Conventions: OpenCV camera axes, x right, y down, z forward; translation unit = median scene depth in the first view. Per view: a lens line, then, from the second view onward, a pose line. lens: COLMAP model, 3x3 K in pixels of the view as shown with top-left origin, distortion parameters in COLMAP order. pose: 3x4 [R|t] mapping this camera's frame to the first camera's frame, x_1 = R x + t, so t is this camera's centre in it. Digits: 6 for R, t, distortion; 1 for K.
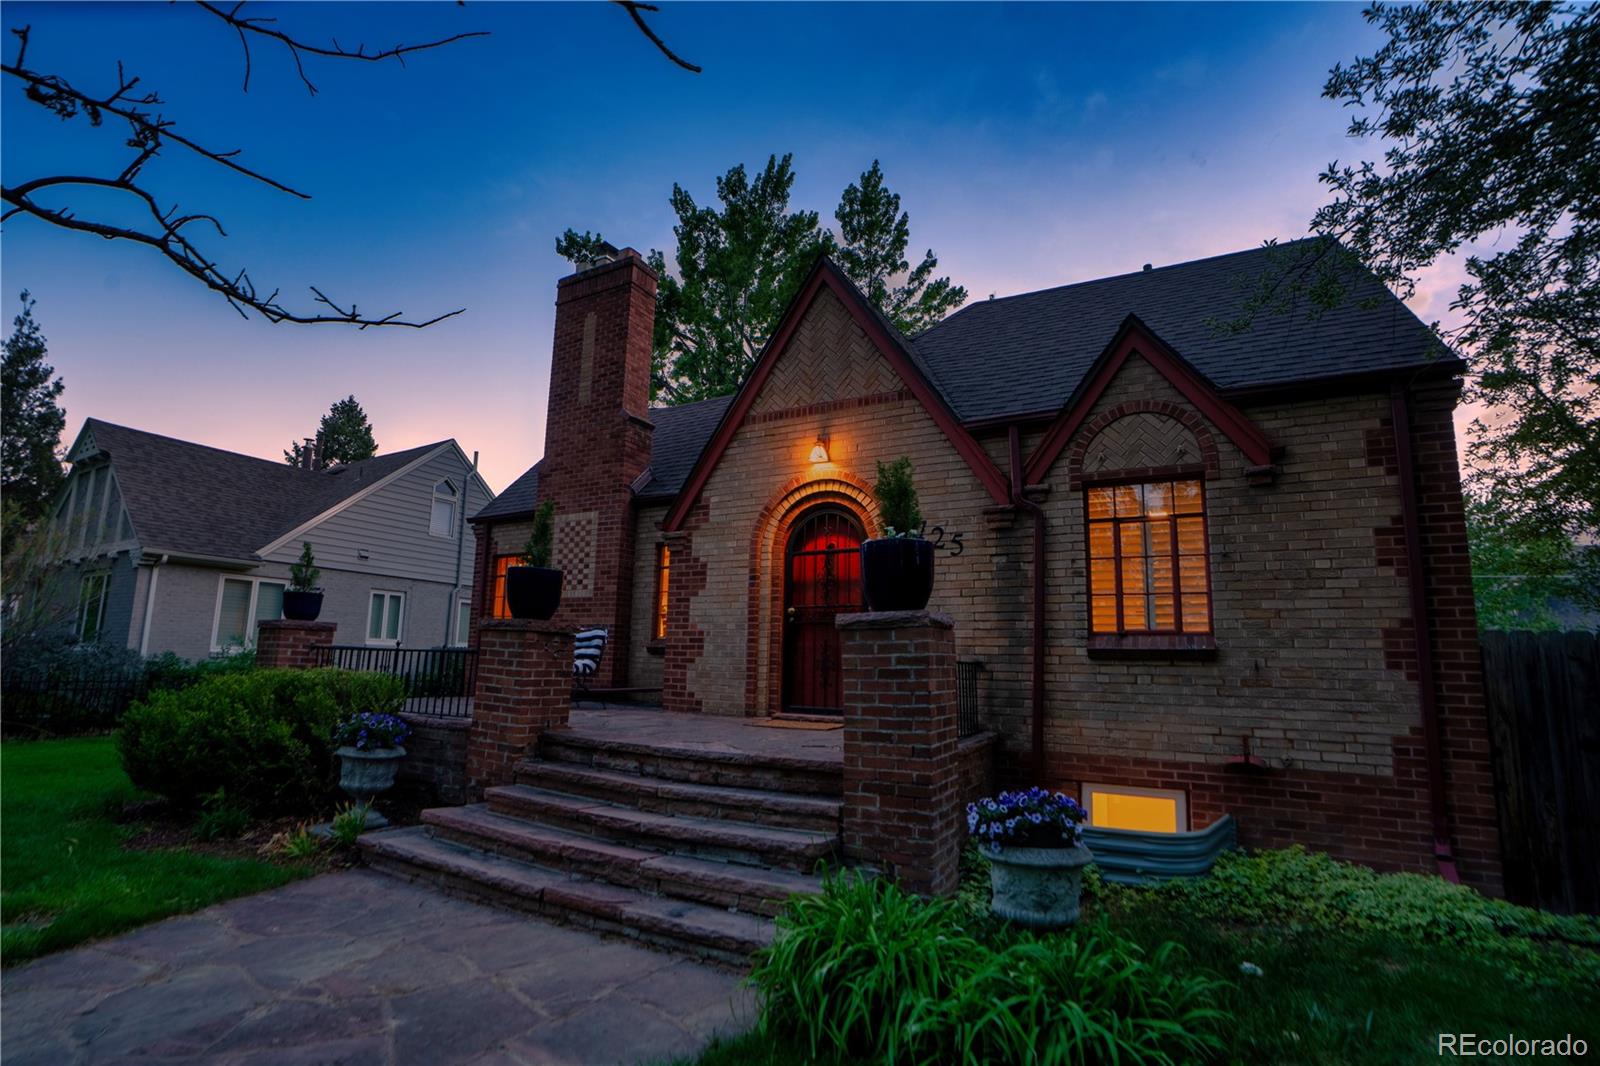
lens RADIAL K [[736.4, 0, 804.0], [0, 736.4, 550.4], [0, 0, 1]] dist [-0.065814, 0.039886]
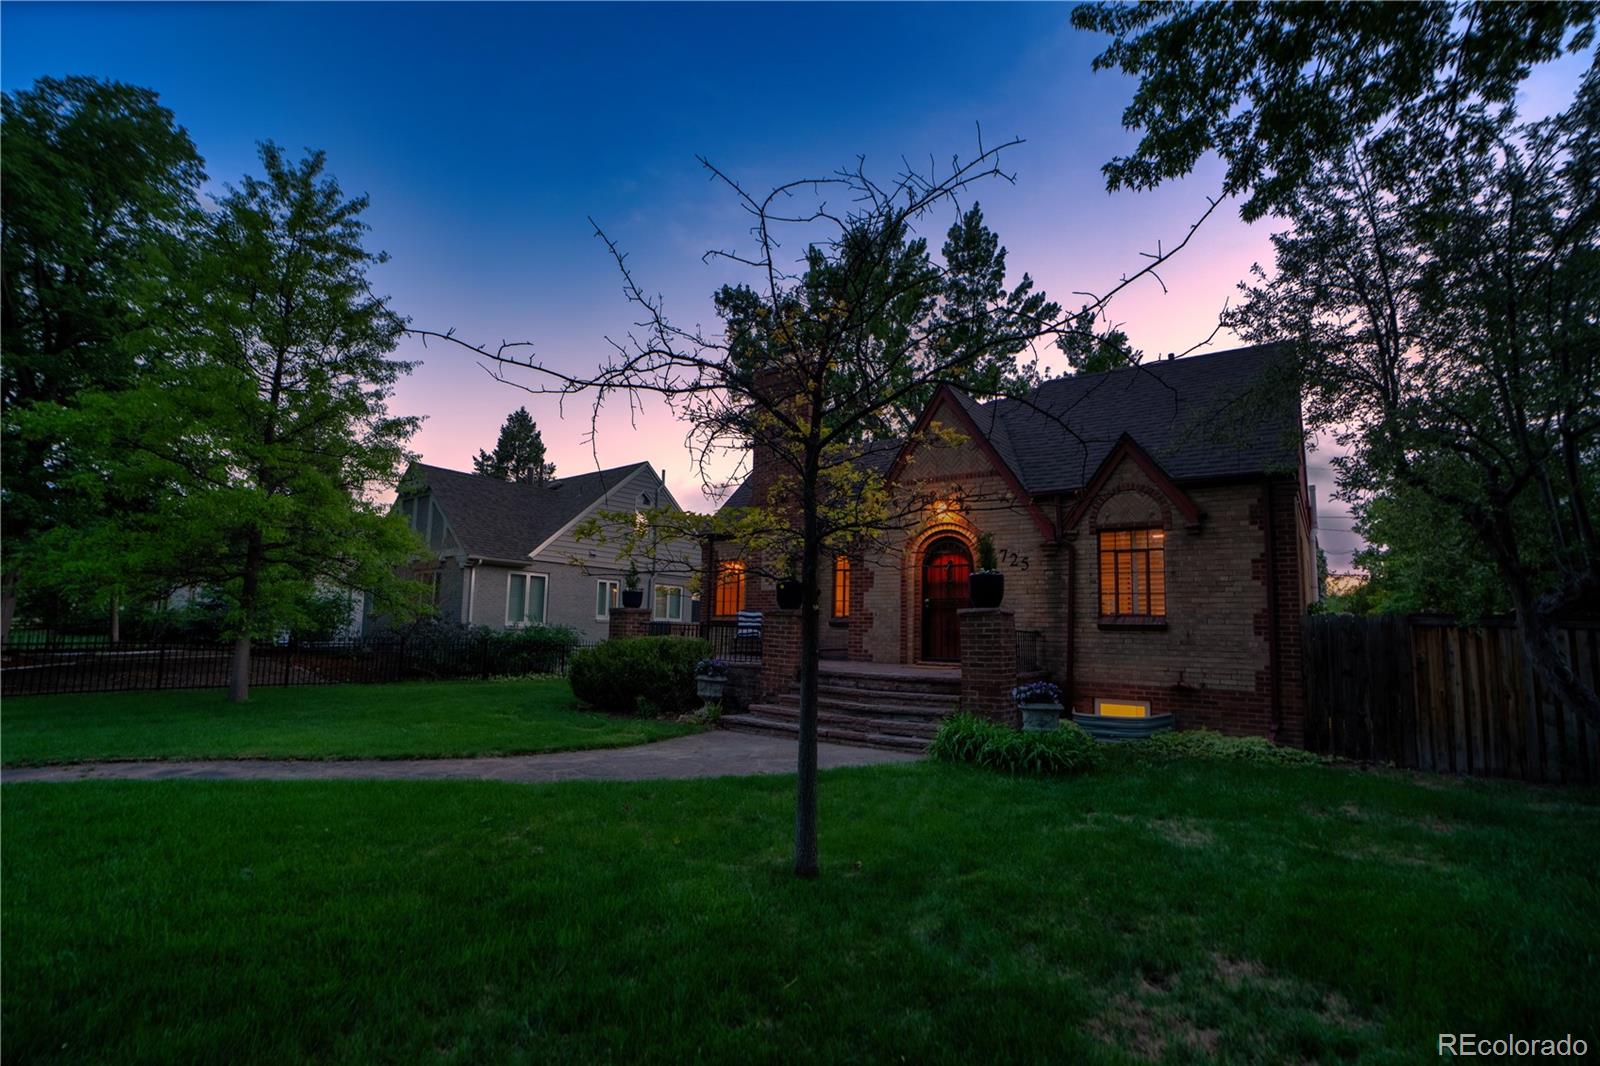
lens RADIAL K [[736.4, 0, 804.0], [0, 736.4, 550.4], [0, 0, 1]] dist [-0.065814, 0.039886]
pose [[0.989431, -0.014798, -0.144249, -0.059326], [0.020519, 0.999058, 0.038250, -0.119659], [0.143547, -0.040806, 0.988802, -0.804260]]
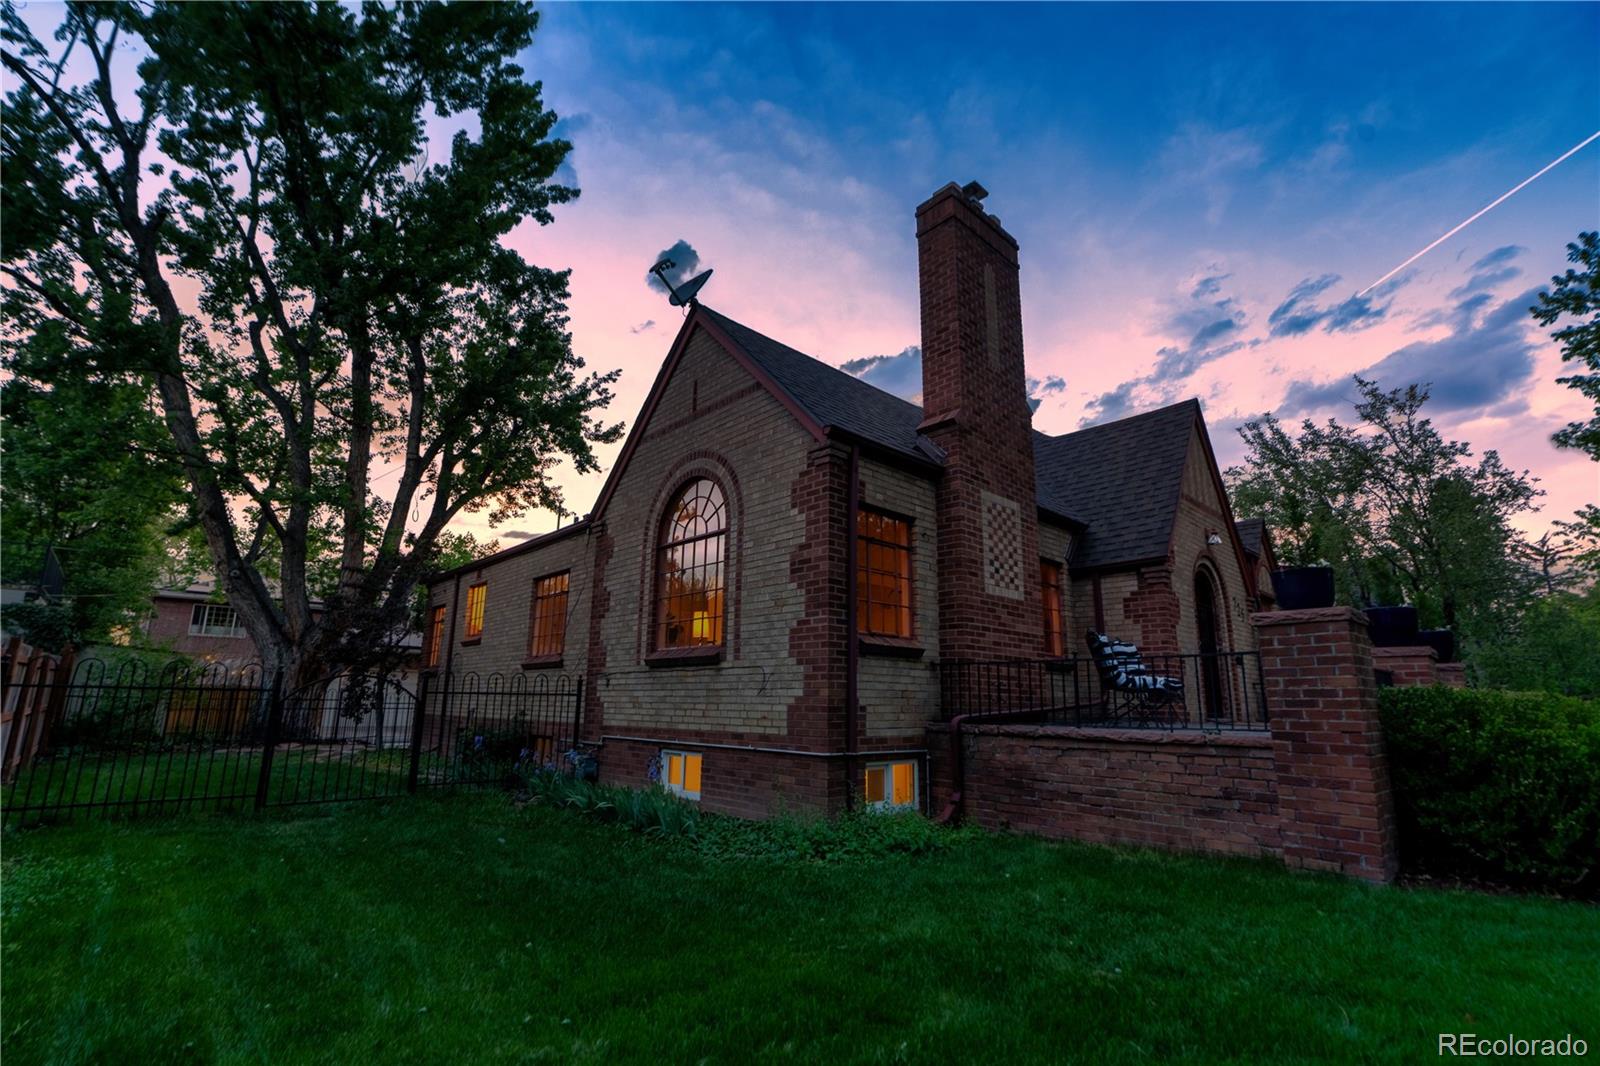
lens RADIAL K [[725.9, 0, 794.1], [0, 725.9, 547.0], [0, 0, 1]] dist [-0.000537, 0.000002]
pose [[0.304306, 0.185034, 0.934431, -1.816433], [-0.156986, 0.977281, -0.142395, 0.254017], [-0.939550, -0.103361, 0.326440, 1.501428]]
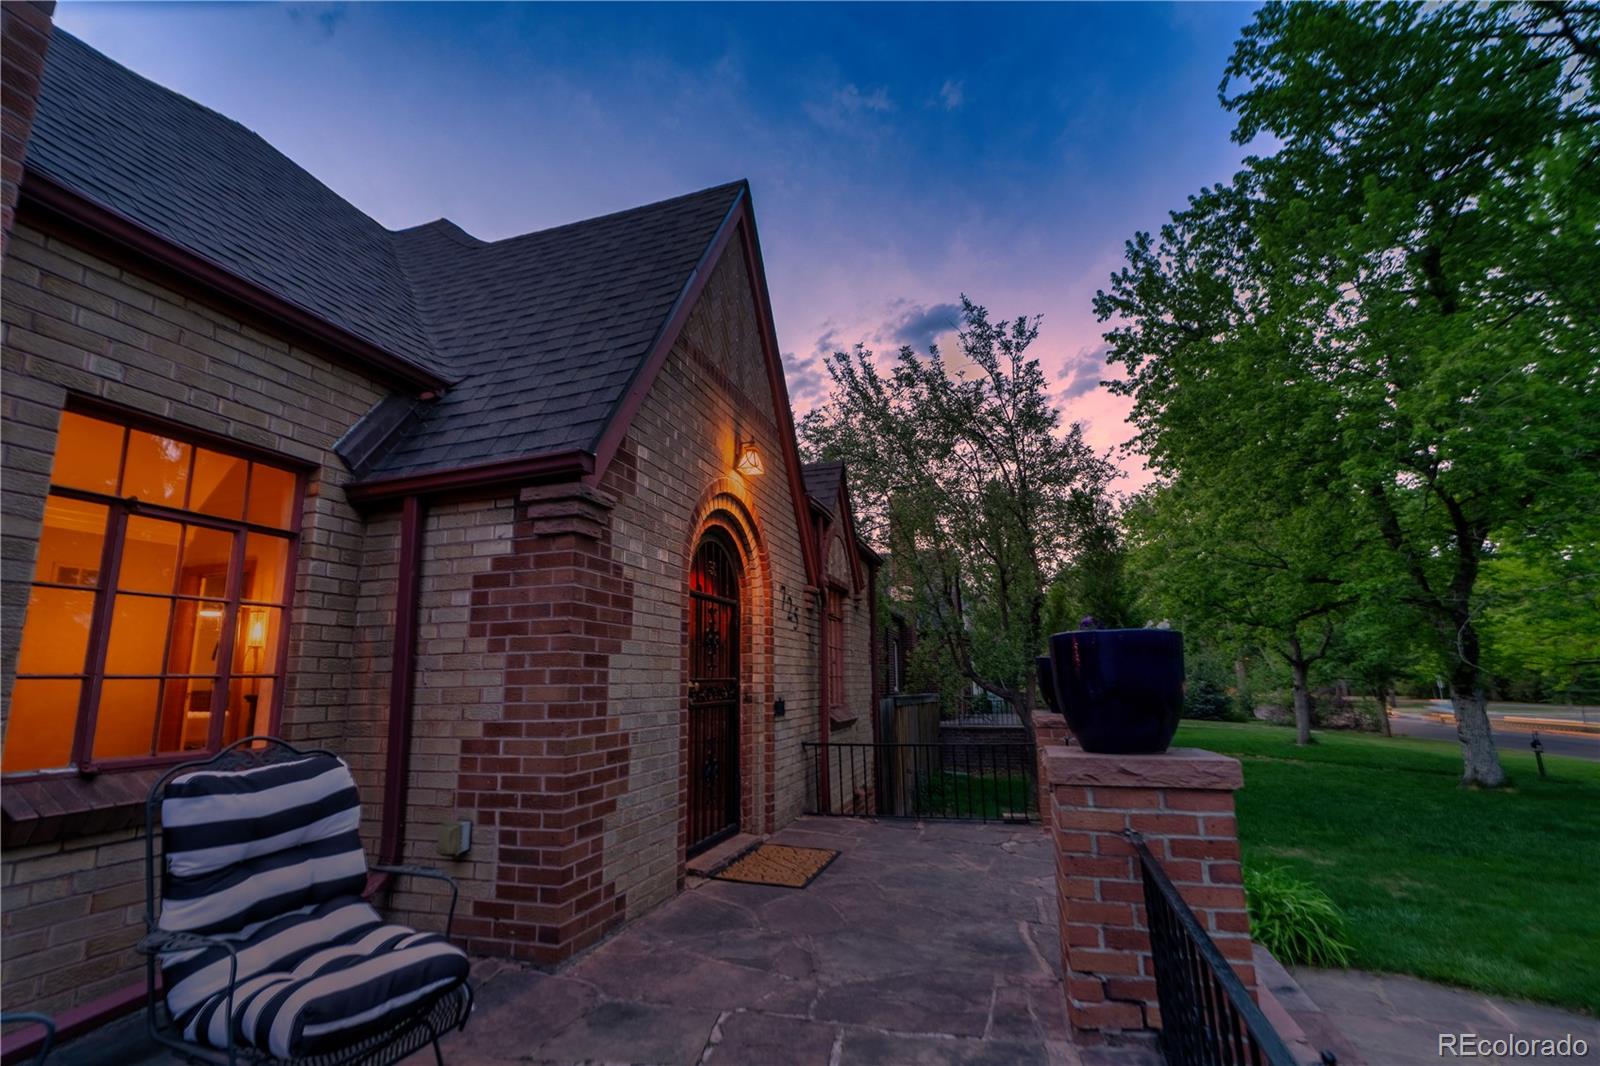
lens RADIAL K [[725.9, 0, 794.1], [0, 725.9, 547.0], [0, 0, 1]] dist [-0.000537, 0.000002]
pose [[-0.195388, 0.162339, 0.967197, -0.738634], [-0.142271, 0.971081, -0.191732, 0.084891], [-0.970352, -0.175066, -0.166641, 1.211988]]
